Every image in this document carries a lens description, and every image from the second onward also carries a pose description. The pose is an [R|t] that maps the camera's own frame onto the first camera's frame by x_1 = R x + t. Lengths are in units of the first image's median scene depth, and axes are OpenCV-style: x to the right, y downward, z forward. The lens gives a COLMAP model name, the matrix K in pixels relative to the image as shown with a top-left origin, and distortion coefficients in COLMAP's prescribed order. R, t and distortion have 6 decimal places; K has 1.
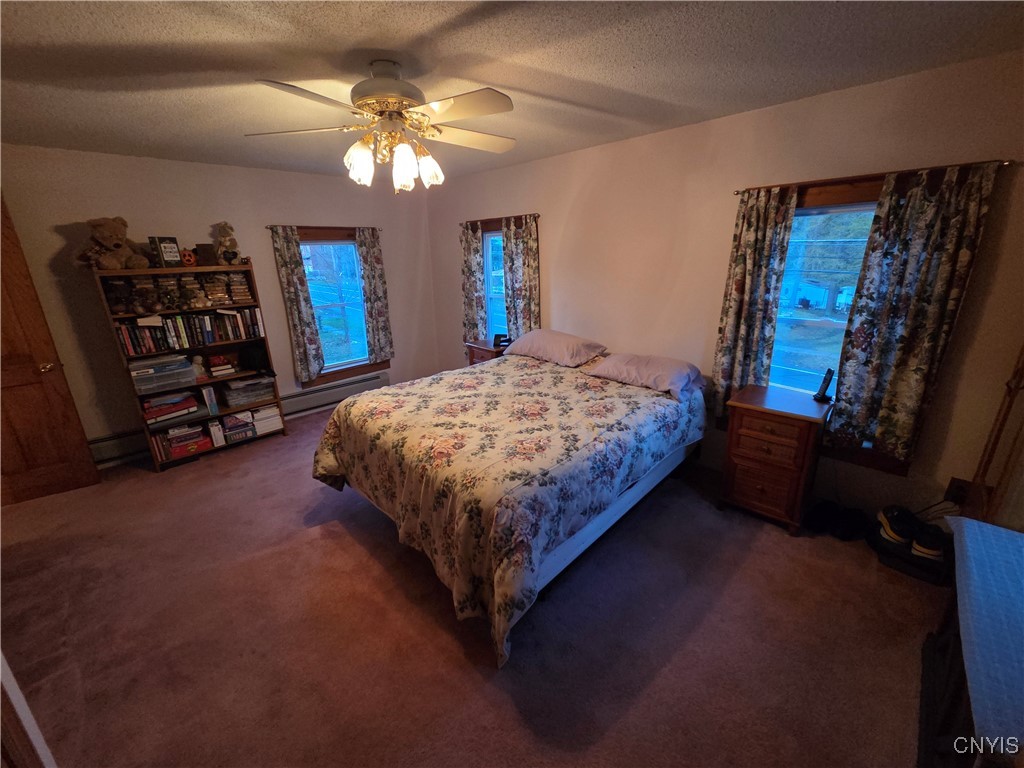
lens RADIAL K [[415.3, 0, 514.2], [0, 415.3, 384.6], [0, 0, 1]] dist [0.004095, -0.001326]
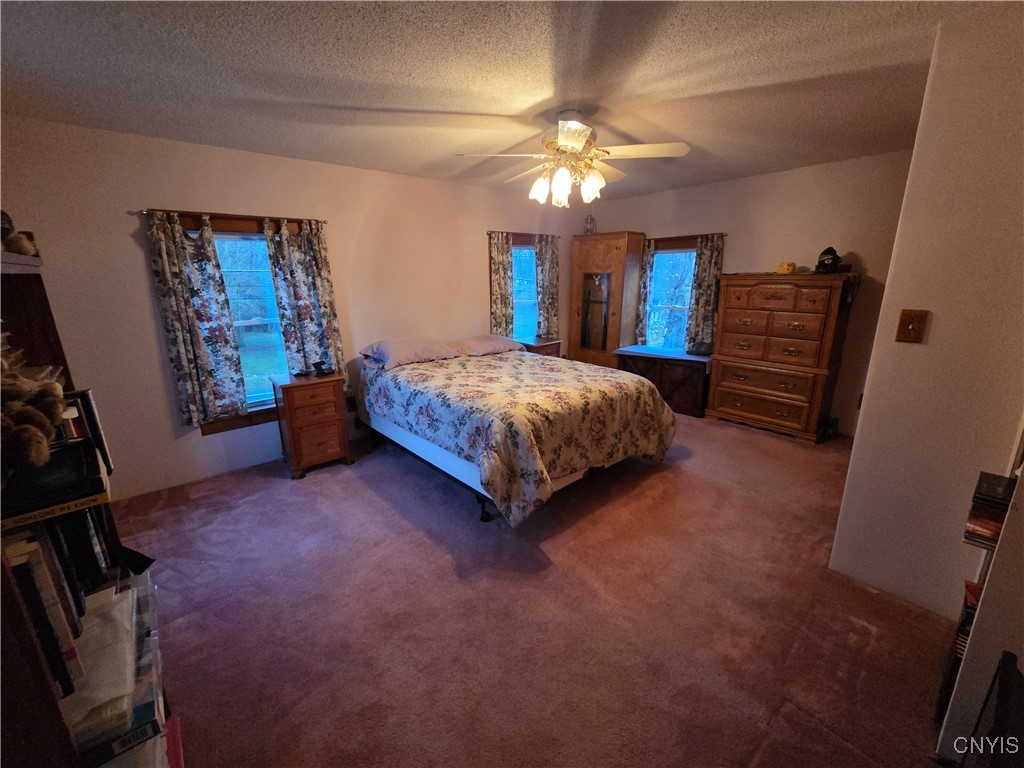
lens RADIAL K [[415.3, 0, 510.6], [0, 415.3, 382.3], [0, 0, 1]] dist [0.004095, -0.001326]
pose [[0.059309, -0.233333, 0.970586, -1.232827], [0.314192, 0.927245, 0.203715, -0.202818], [-0.947505, 0.292869, 0.128306, 0.854344]]
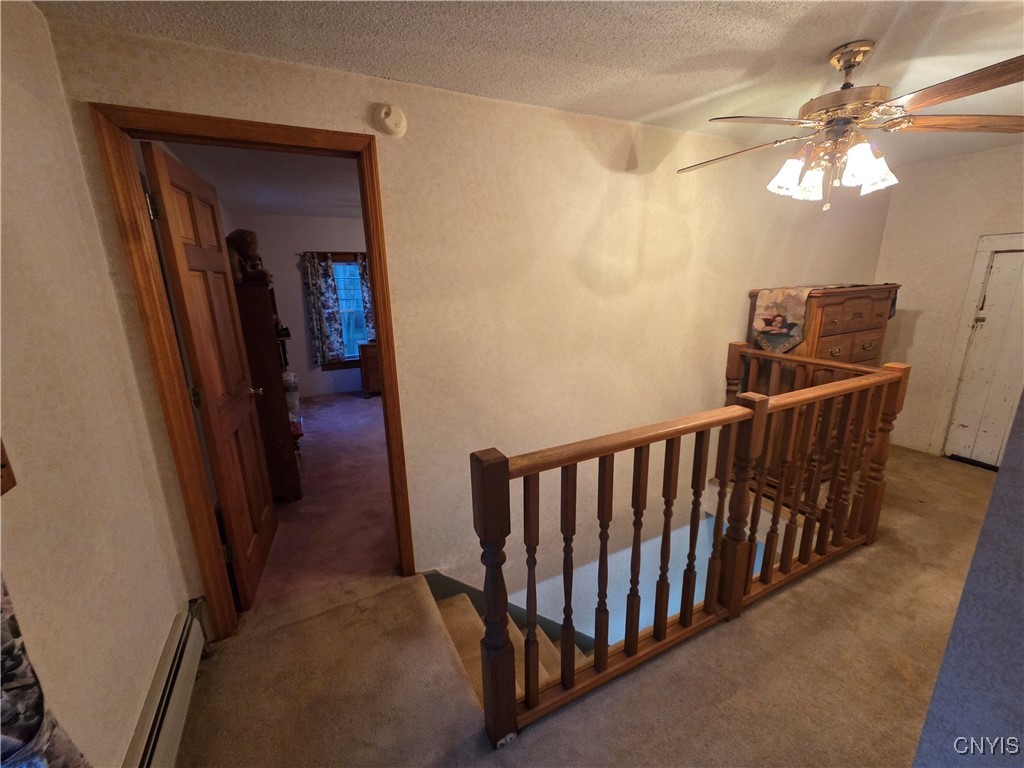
lens RADIAL K [[415.3, 0, 508.5], [0, 415.3, 383.1], [0, 0, 1]] dist [0.004095, -0.001326]
pose [[0.306019, -0.216360, 0.927114, -1.905384], [0.303308, 0.945246, 0.120476, -0.005104], [-0.902417, 0.244333, 0.354887, 0.242121]]
